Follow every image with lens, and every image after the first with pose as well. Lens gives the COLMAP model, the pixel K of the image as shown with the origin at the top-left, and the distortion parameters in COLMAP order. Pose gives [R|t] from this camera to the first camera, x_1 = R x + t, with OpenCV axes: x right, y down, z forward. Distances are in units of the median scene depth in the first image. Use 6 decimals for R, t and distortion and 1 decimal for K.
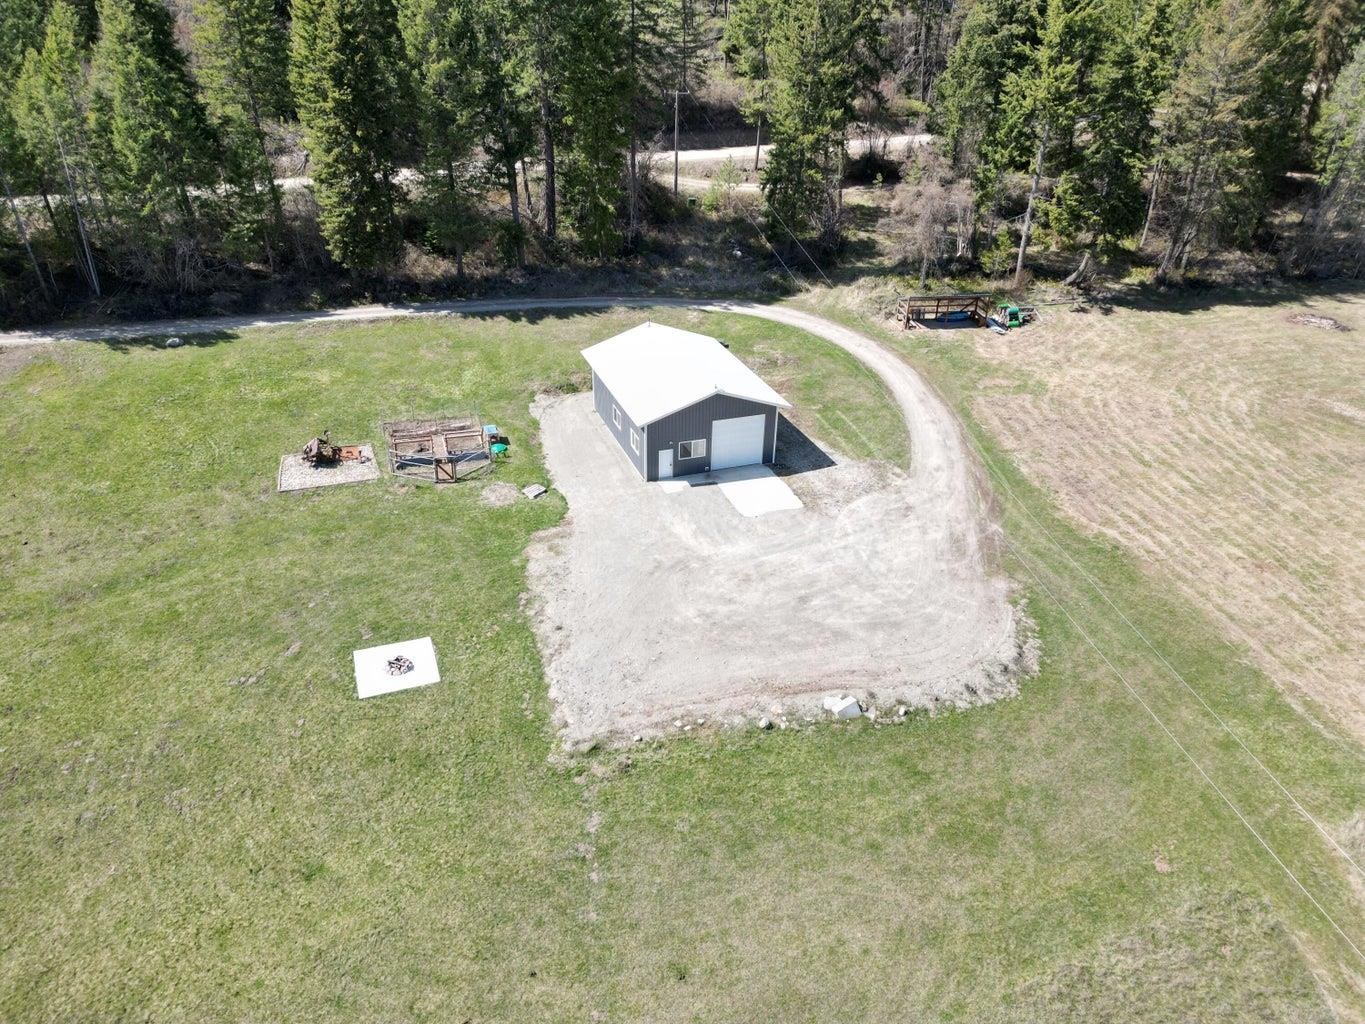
lens RADIAL K [[953.7, 0, 682.5], [0, 953.7, 512.0], [0, 0, 1]] dist [0.023808, -0.001503]
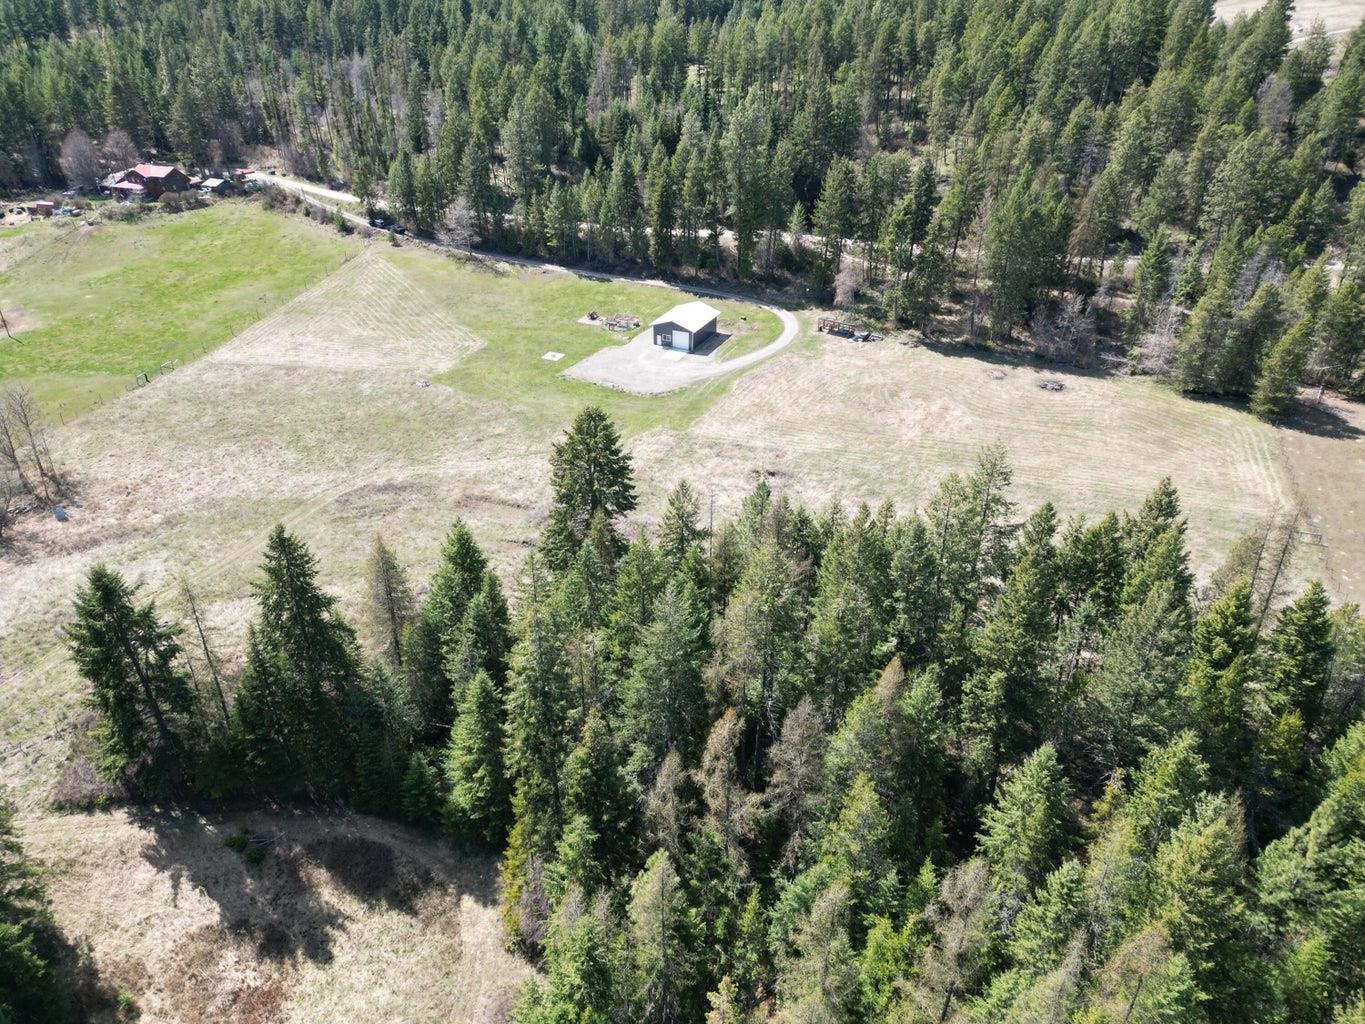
lens RADIAL K [[953.7, 0, 682.5], [0, 953.7, 512.0], [0, 0, 1]] dist [0.023808, -0.001503]
pose [[0.714252, 0.332853, -0.615672, 2.137250], [-0.329882, 0.935936, 0.123296, 0.067592], [0.617269, 0.115034, 0.778297, -1.360078]]
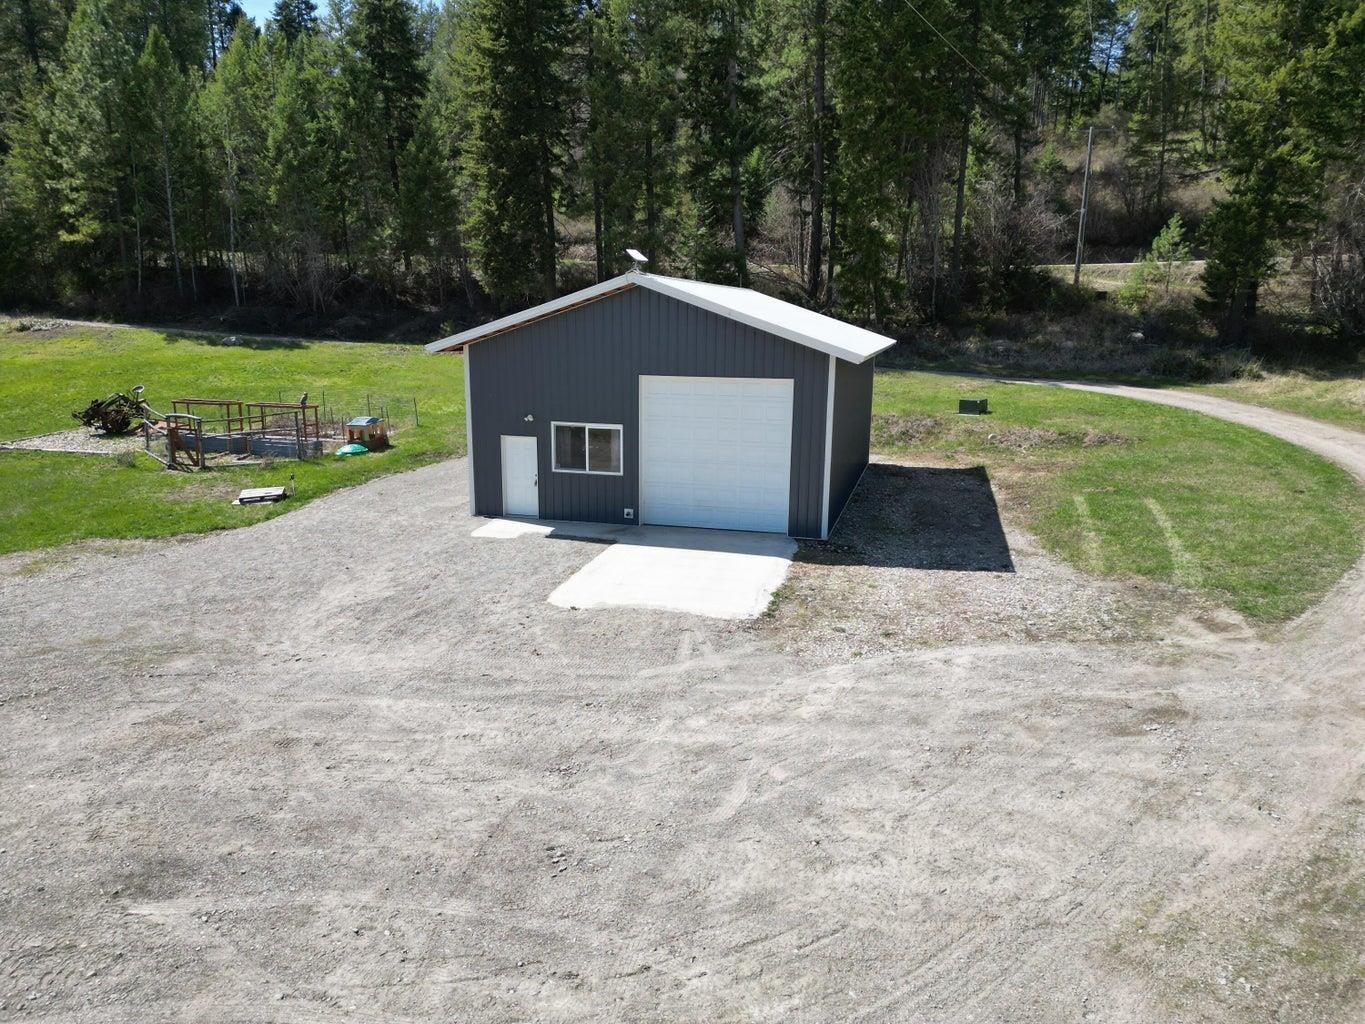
lens RADIAL K [[953.7, 0, 682.5], [0, 953.7, 512.0], [0, 0, 1]] dist [0.023808, -0.001503]
pose [[0.824719, 0.107548, -0.555223, 0.243094], [-0.268529, 0.938493, -0.217080, 0.029073], [0.497726, 0.328123, 0.802872, 0.685798]]
